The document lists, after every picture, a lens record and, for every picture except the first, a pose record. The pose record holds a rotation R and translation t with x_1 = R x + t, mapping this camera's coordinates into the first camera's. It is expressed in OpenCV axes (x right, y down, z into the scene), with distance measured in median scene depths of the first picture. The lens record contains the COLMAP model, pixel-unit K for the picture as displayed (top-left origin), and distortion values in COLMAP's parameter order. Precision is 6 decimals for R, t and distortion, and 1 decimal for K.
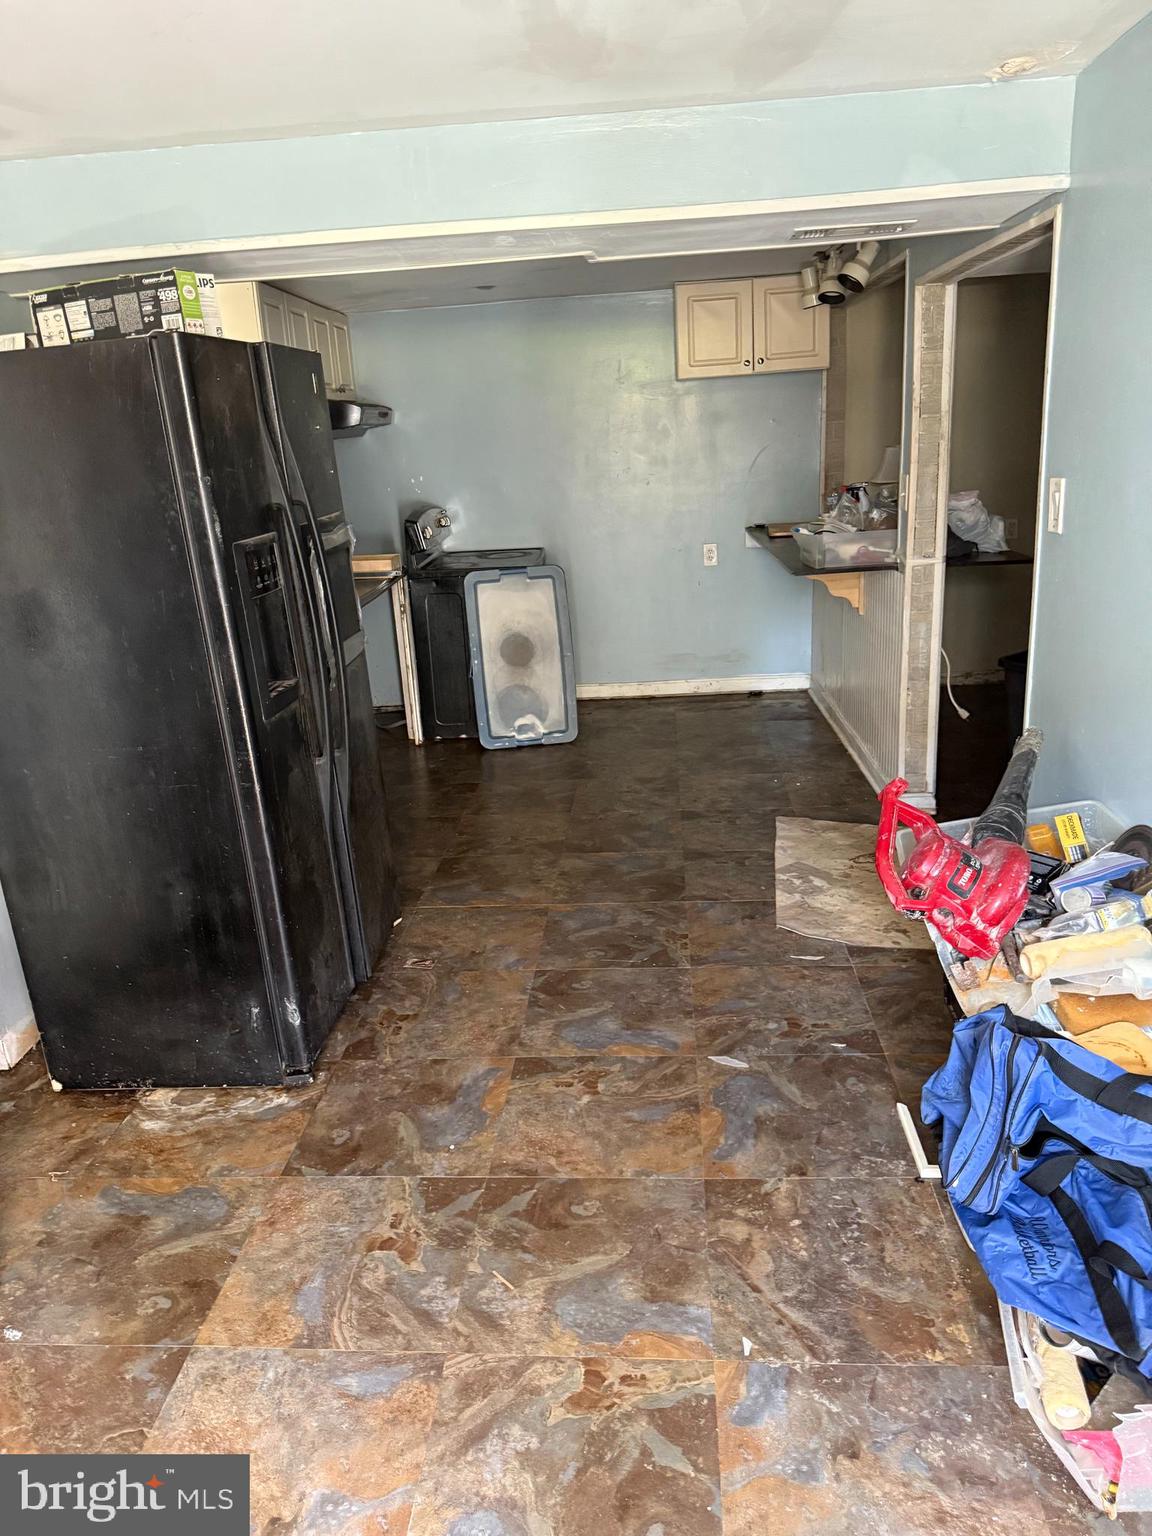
lens RADIAL K [[1102.7, 0, 571.4], [0, 1102.7, 758.2], [0, 0, 1]] dist [0.040285, -0.050122]
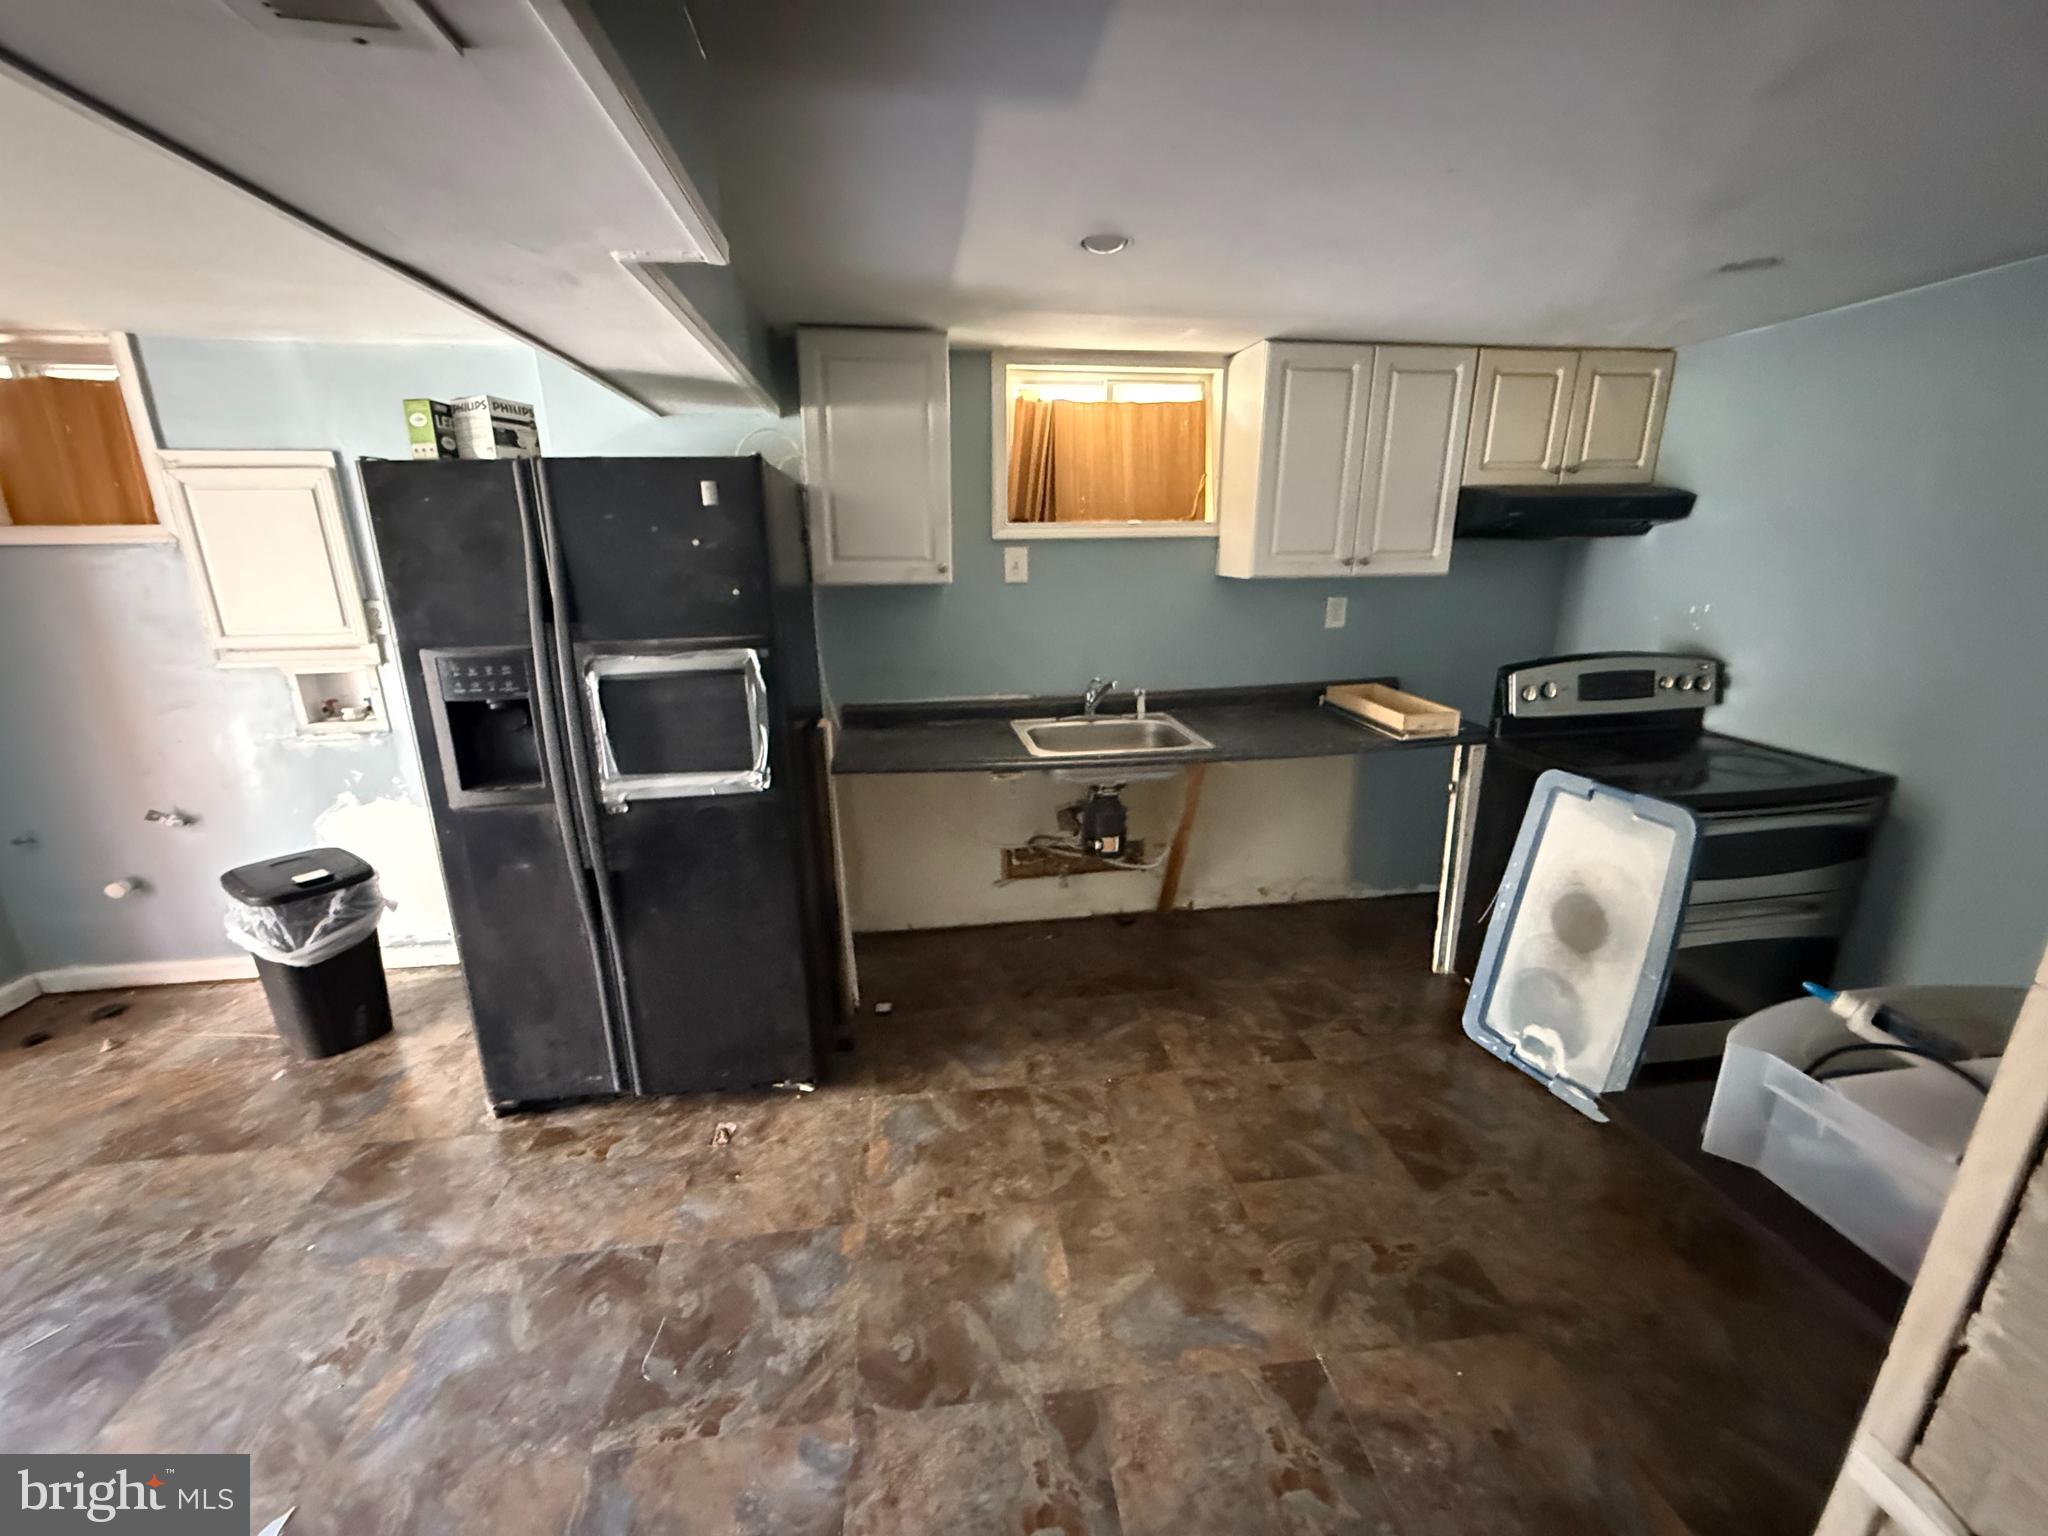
lens RADIAL K [[825.2, 0, 1017.8], [0, 825.2, 764.9], [0, 0, 1]] dist [-0.000138, -0.000079]
pose [[0.187251, 0.315489, -0.930271, 0.631360], [-0.273247, 0.926374, 0.259167, -0.481763], [0.943543, 0.205664, 0.259670, 1.407875]]
